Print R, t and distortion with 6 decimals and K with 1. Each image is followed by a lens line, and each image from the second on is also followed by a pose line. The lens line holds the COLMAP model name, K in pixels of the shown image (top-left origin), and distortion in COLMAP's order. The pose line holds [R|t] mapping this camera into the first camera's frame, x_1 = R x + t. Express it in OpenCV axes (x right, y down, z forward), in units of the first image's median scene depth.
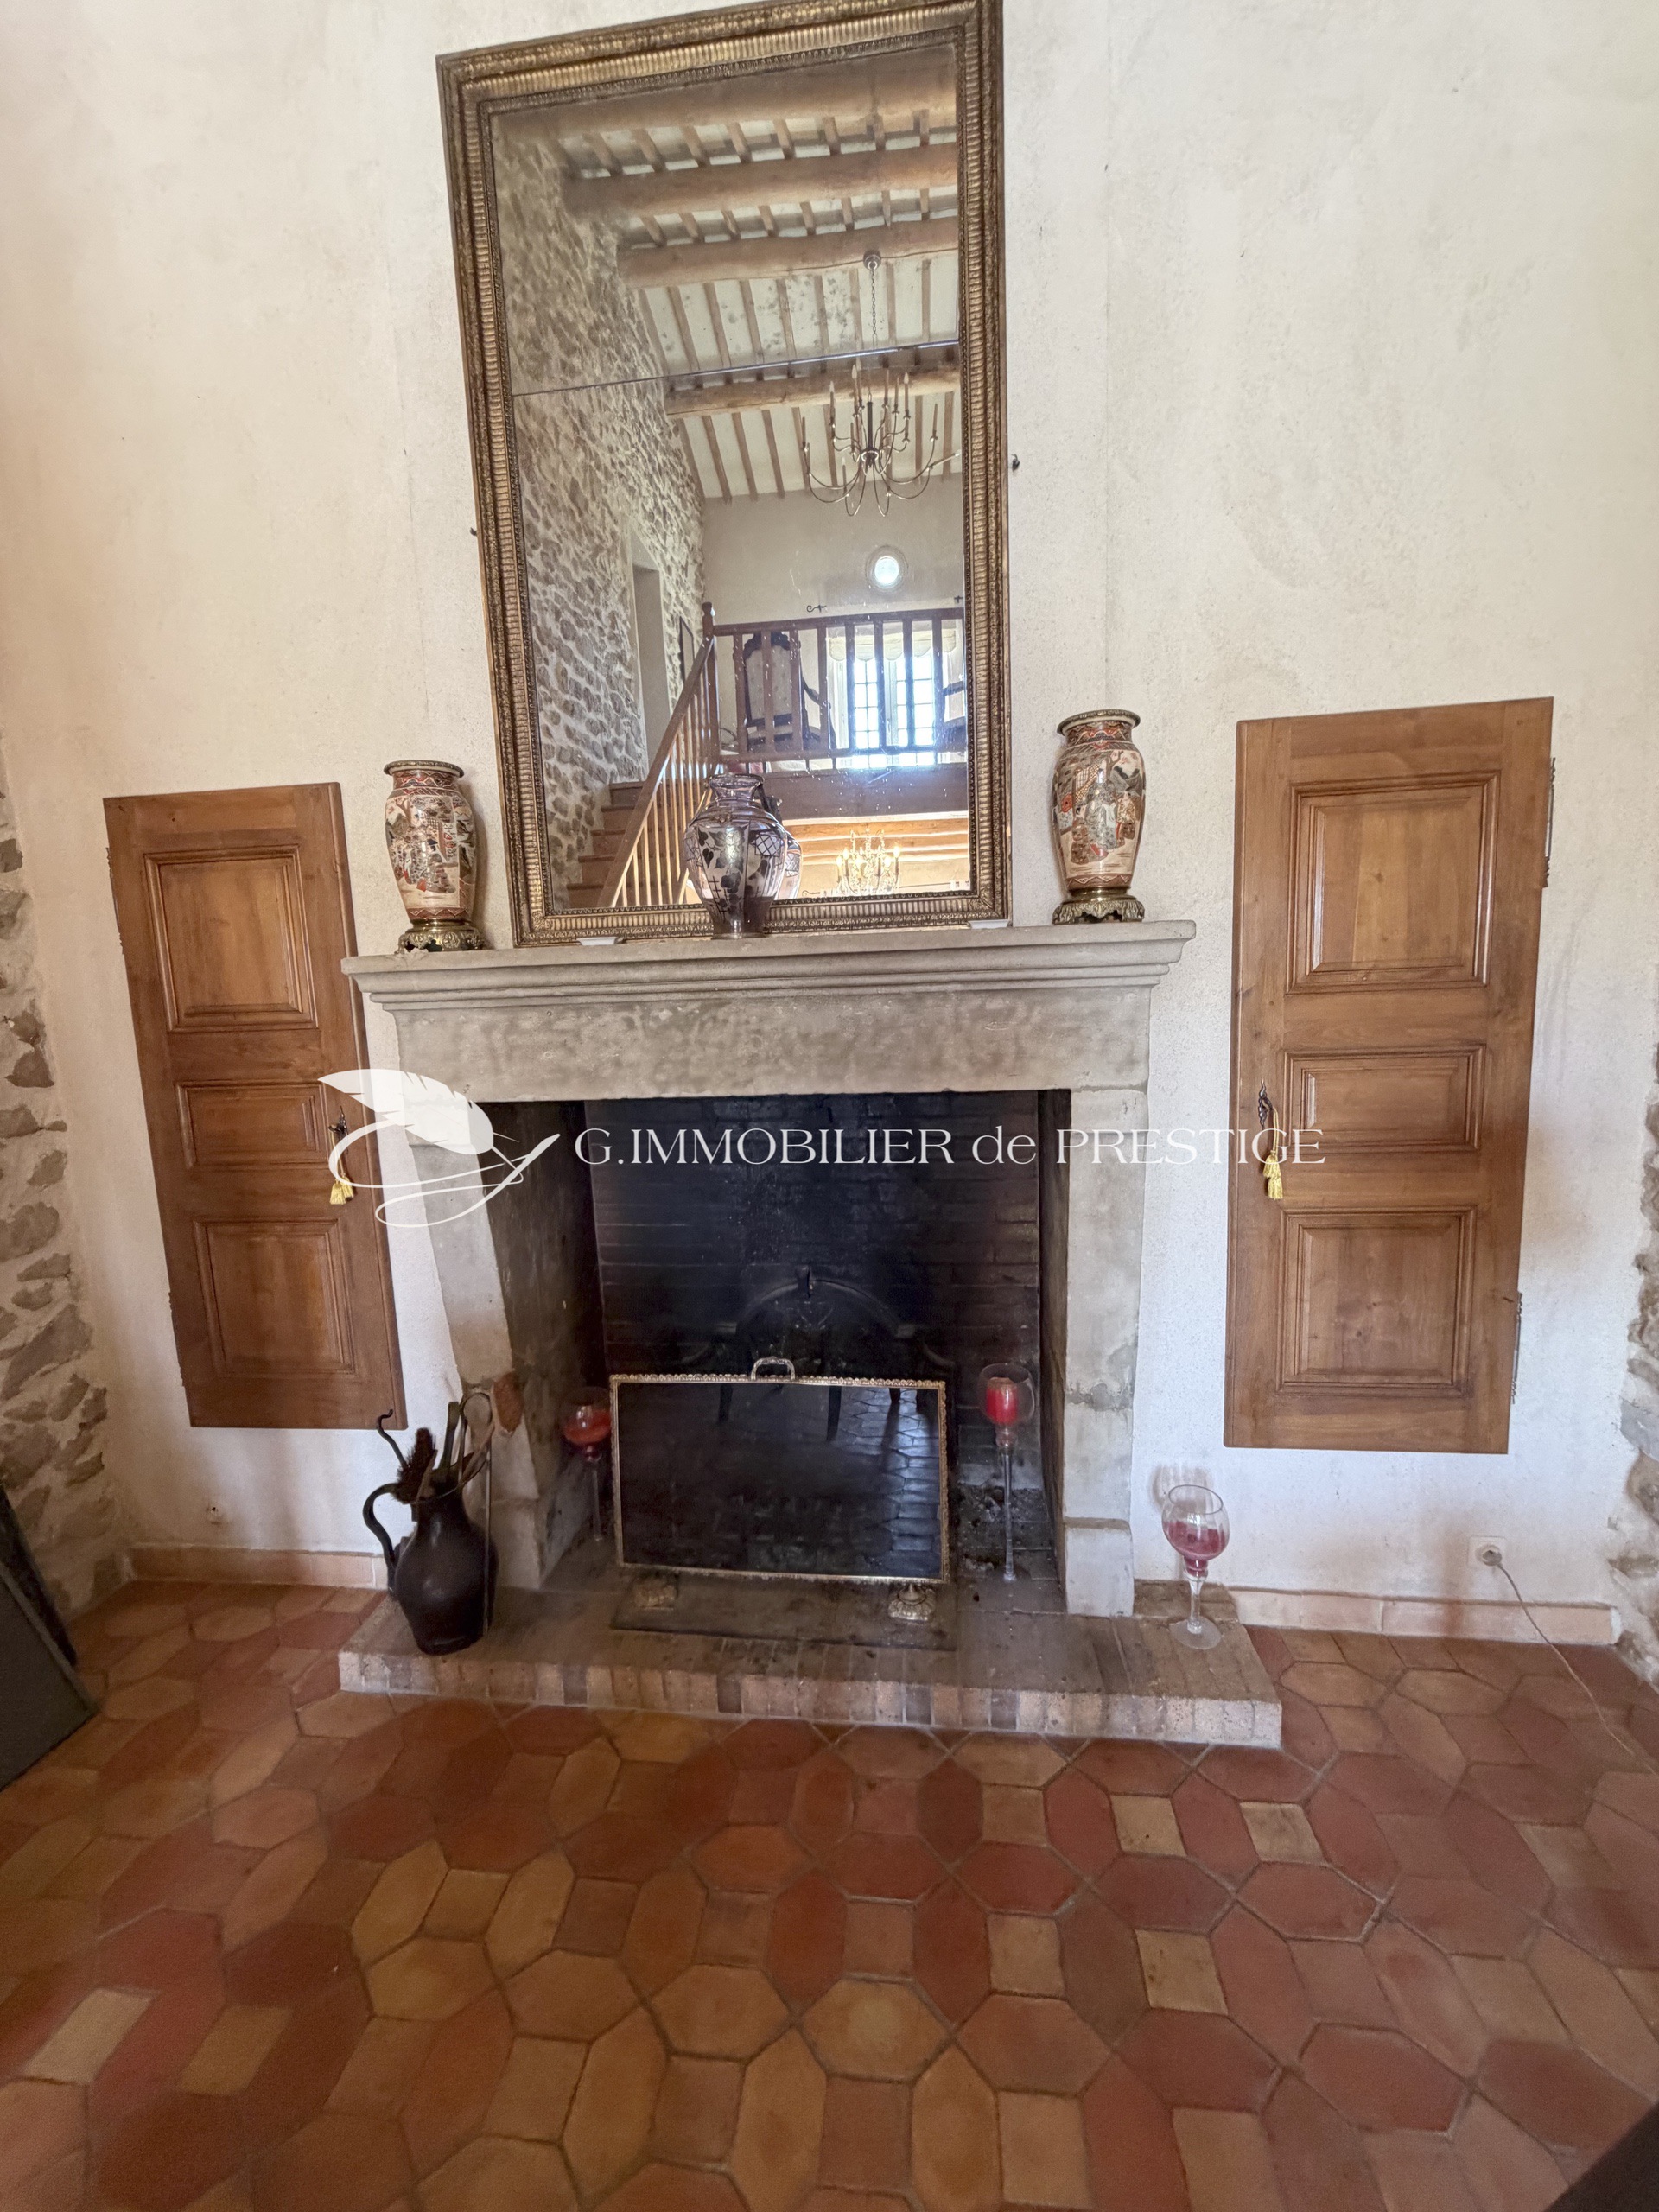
lens RADIAL K [[883.2, 0, 829.5], [0, 883.2, 1106.0], [0, 0, 1]] dist [0.002489, -0.000161]
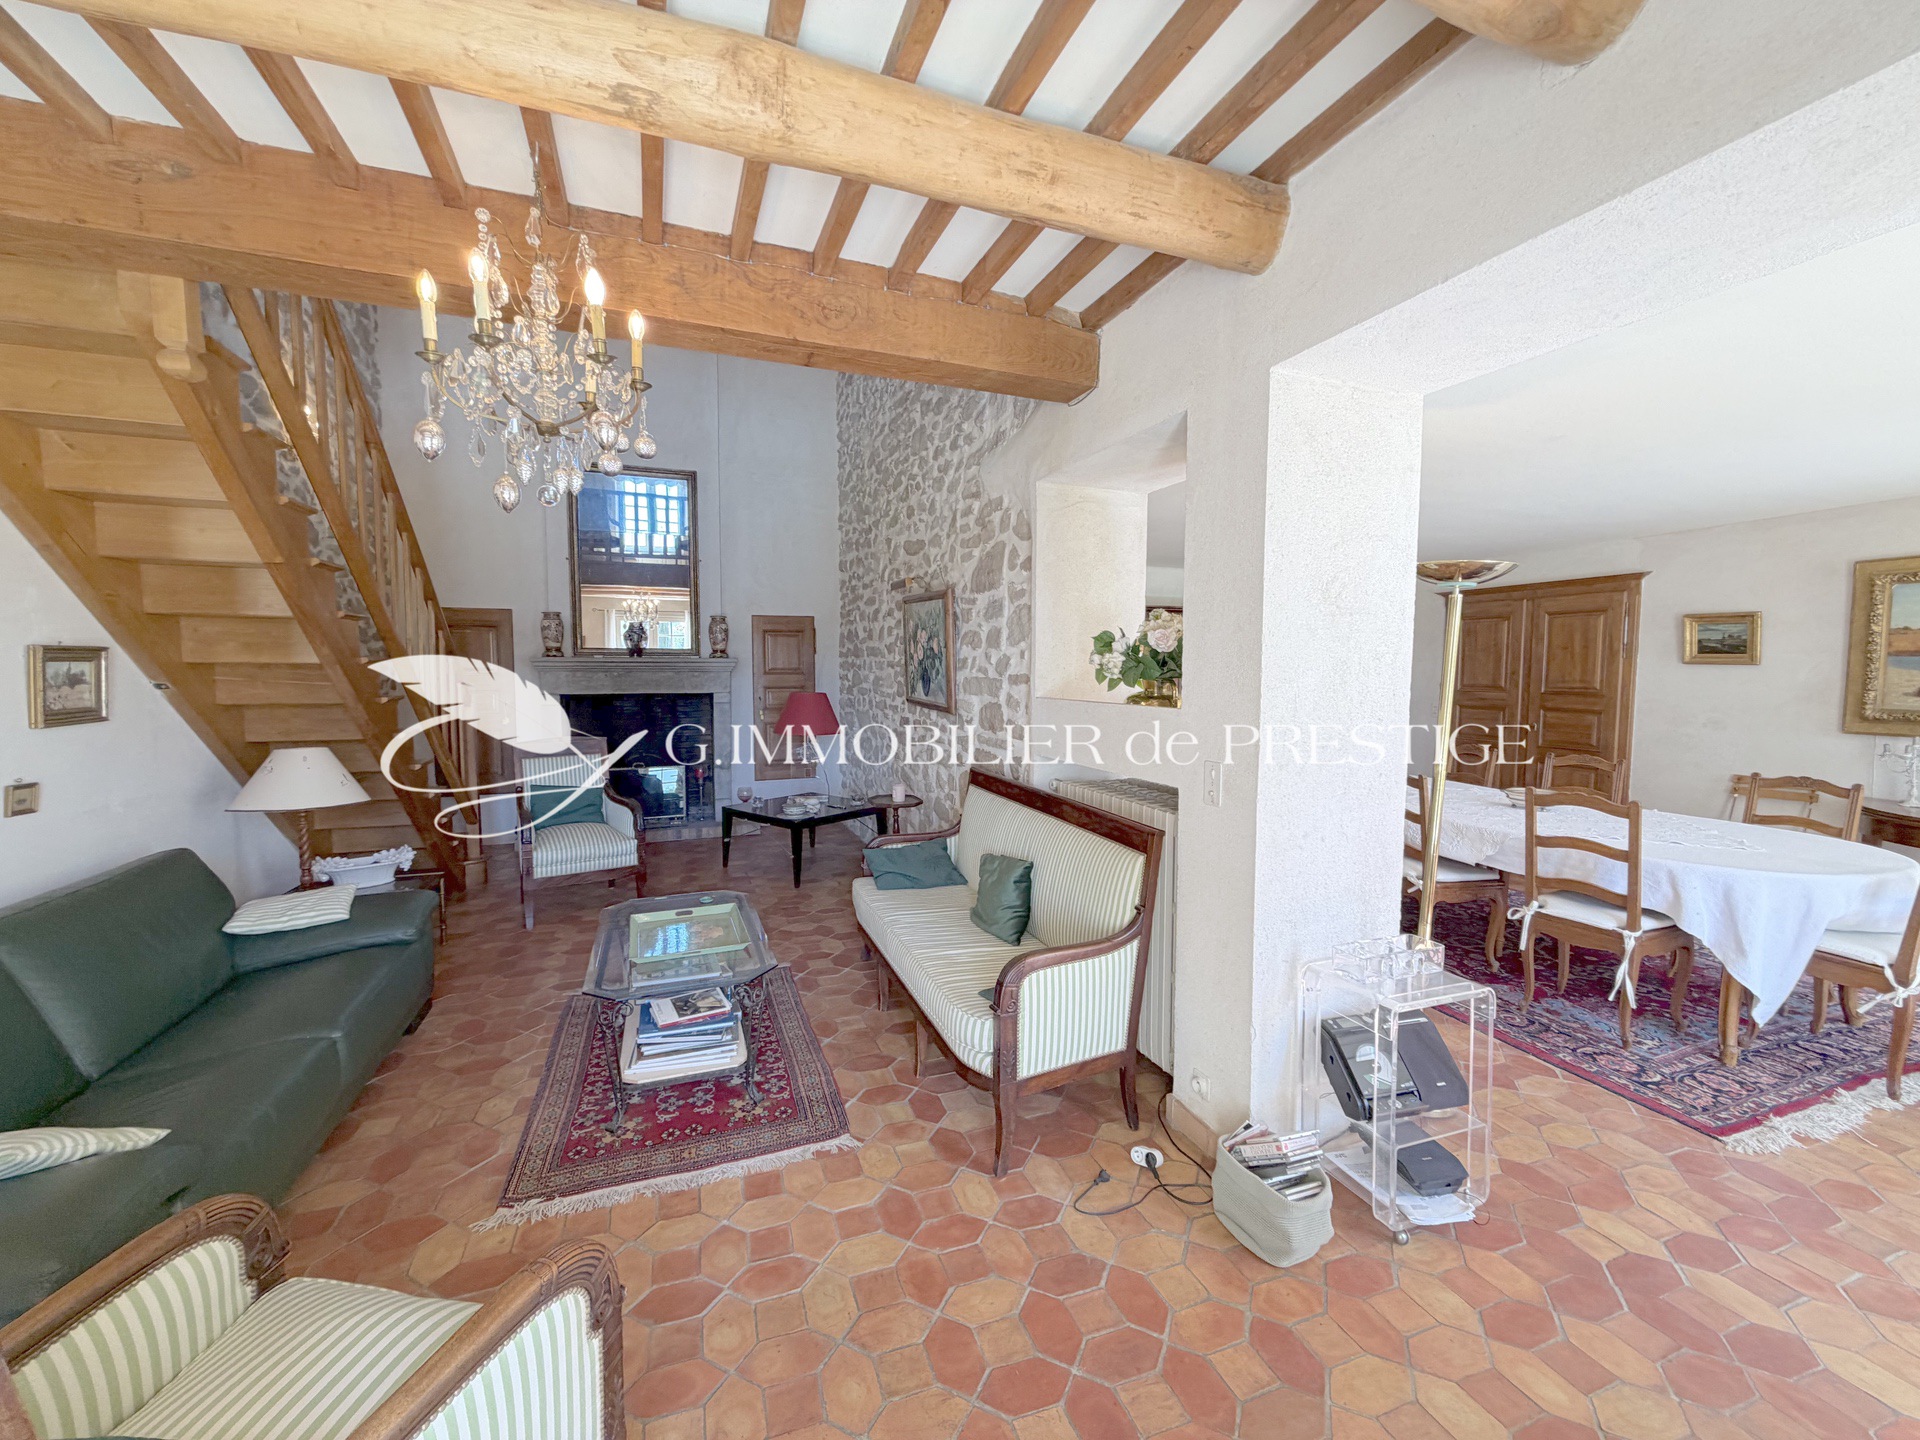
lens RADIAL K [[766.6, 0, 957.2], [0, 766.6, 719.5], [0, 0, 1]] dist [0.002489, -0.000161]
pose [[0.885732, 0.006444, 0.464153, -0.433126], [0.024711, 0.997831, -0.061008, 0.369927], [-0.463540, 0.065506, 0.883652, -2.937947]]
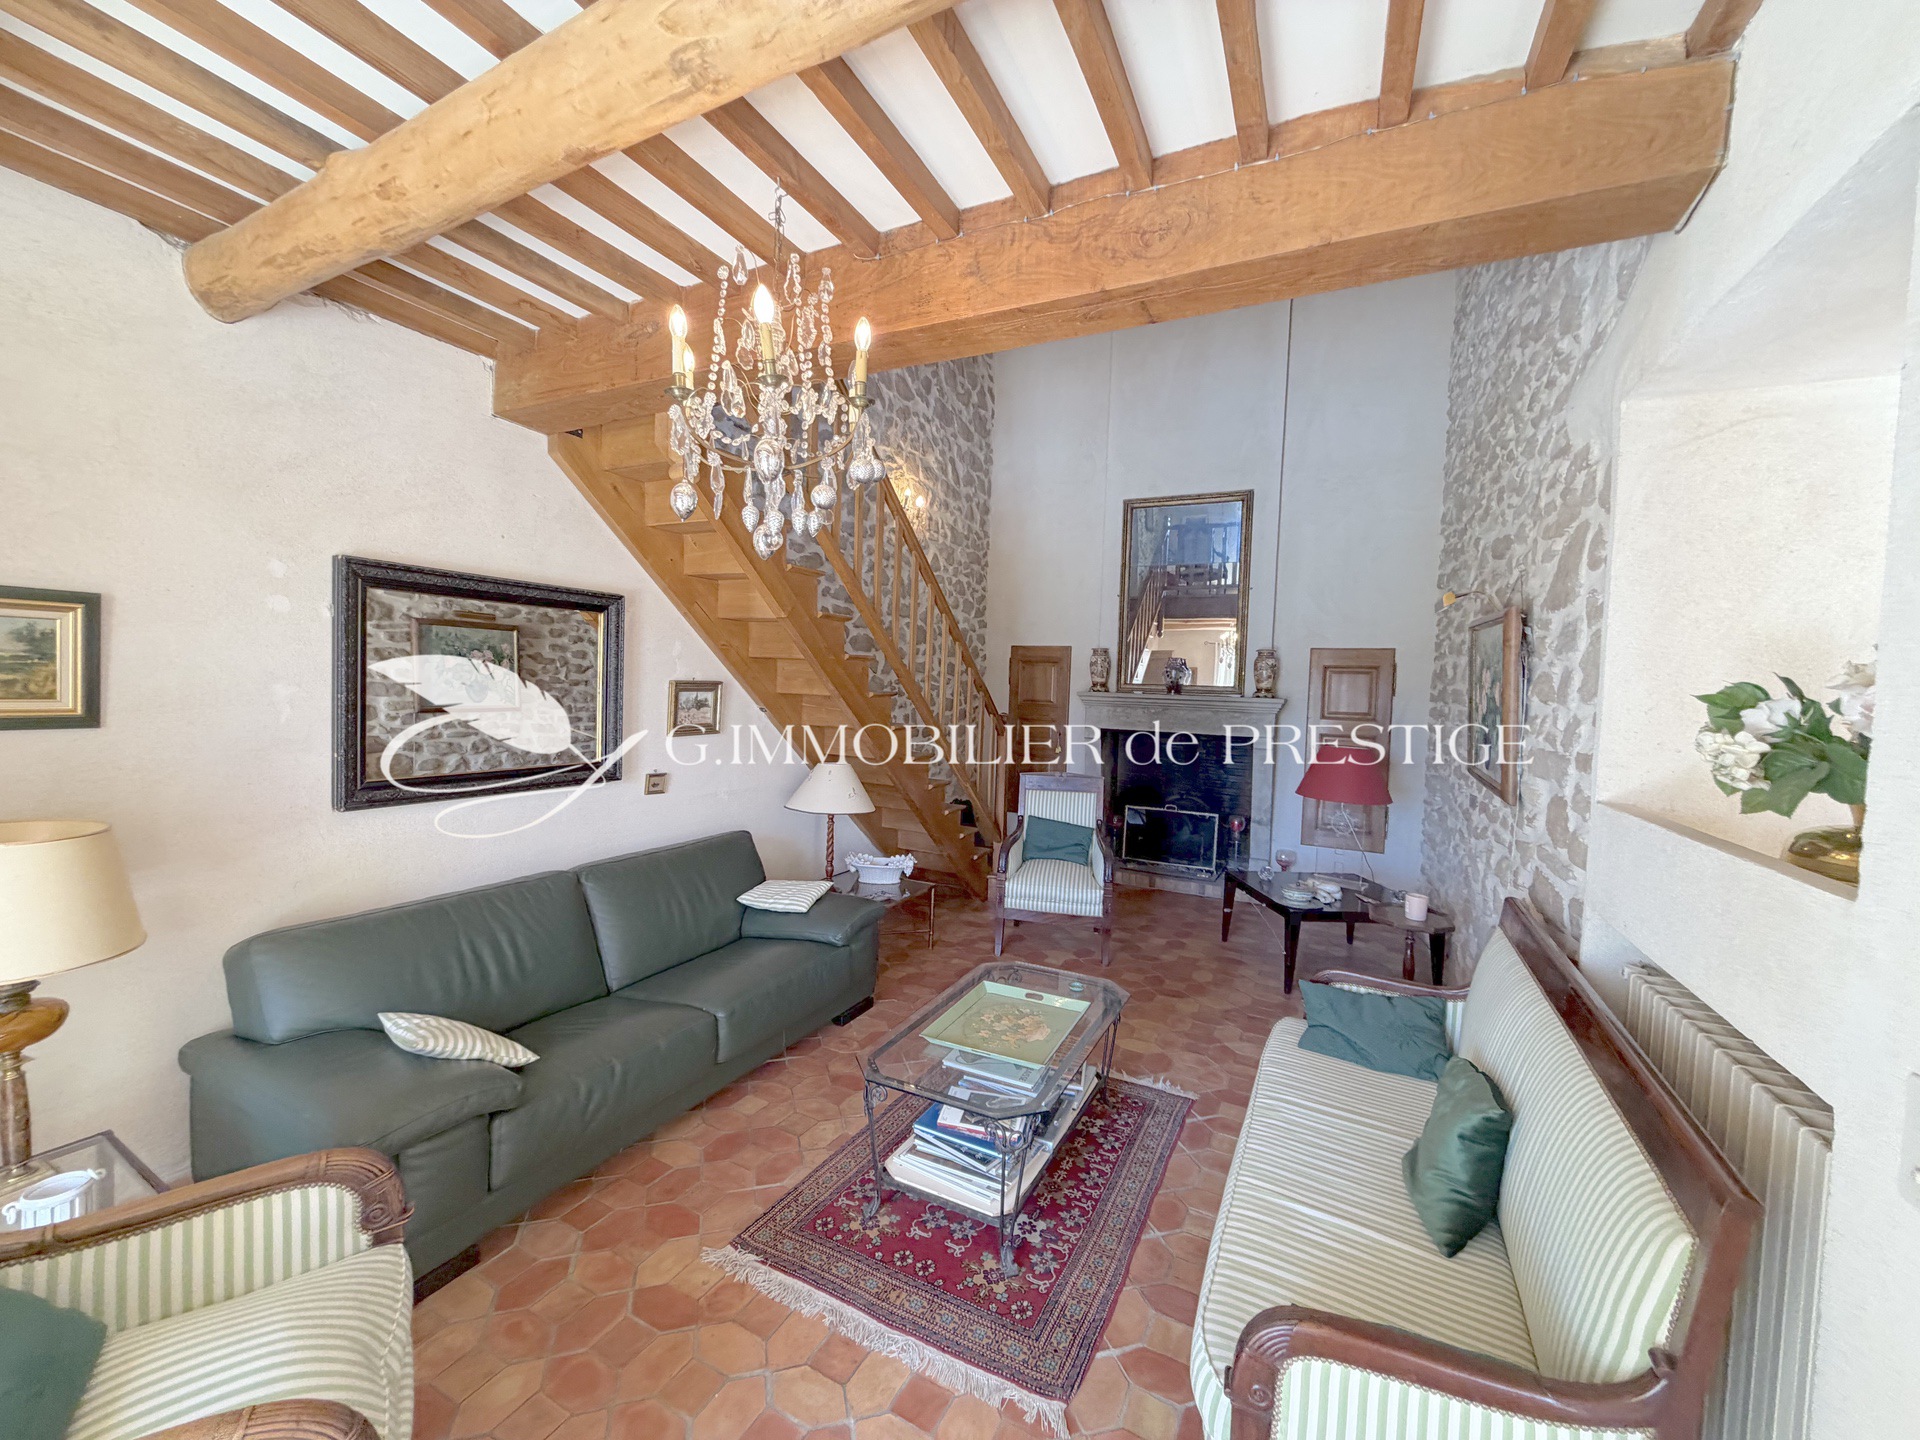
lens RADIAL K [[766.6, 0, 957.2], [0, 766.6, 719.5], [0, 0, 1]] dist [0.002489, -0.000161]
pose [[0.937618, 0.083934, -0.337382, 0.163837], [-0.111175, 0.991851, -0.062216, 0.253321], [0.329411, 0.095843, 0.939310, -2.603822]]
